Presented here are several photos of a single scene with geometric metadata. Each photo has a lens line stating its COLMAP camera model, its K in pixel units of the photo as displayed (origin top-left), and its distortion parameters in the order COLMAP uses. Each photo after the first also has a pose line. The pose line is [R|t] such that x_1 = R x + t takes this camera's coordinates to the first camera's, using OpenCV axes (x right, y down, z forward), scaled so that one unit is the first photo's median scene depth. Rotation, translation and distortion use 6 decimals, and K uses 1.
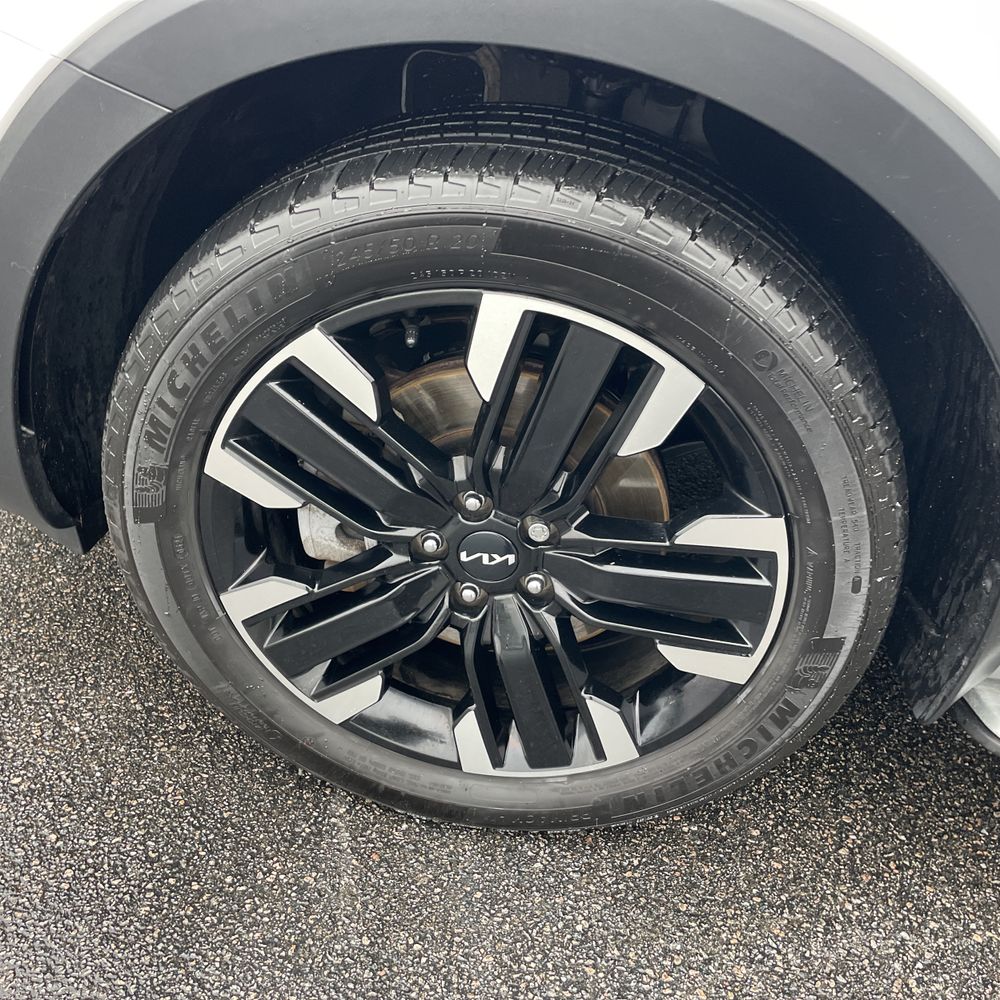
lens RADIAL K [[1011.9, 0, 500.0], [0, 1011.9, 500.0], [0, 0, 1]] dist [0.099513, -0.124692]
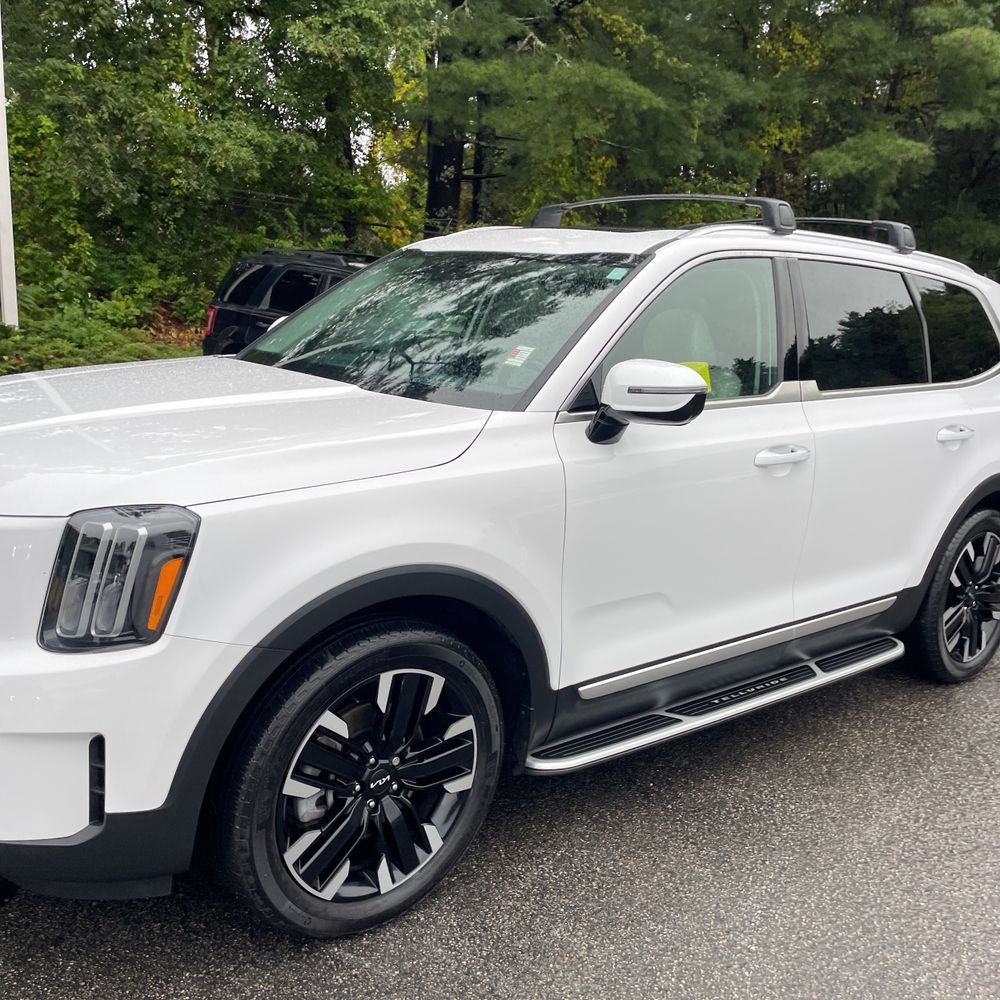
lens RADIAL K [[1013.7, 0, 497.7], [0, 1013.7, 478.8], [0, 0, 1]] dist [0.095469, -0.122796]
pose [[0.659300, -0.195723, 0.725959, -1.449886], [0.415625, 0.899468, -0.134960, -0.146305], [-0.626562, 0.390705, 0.674366, -1.097752]]
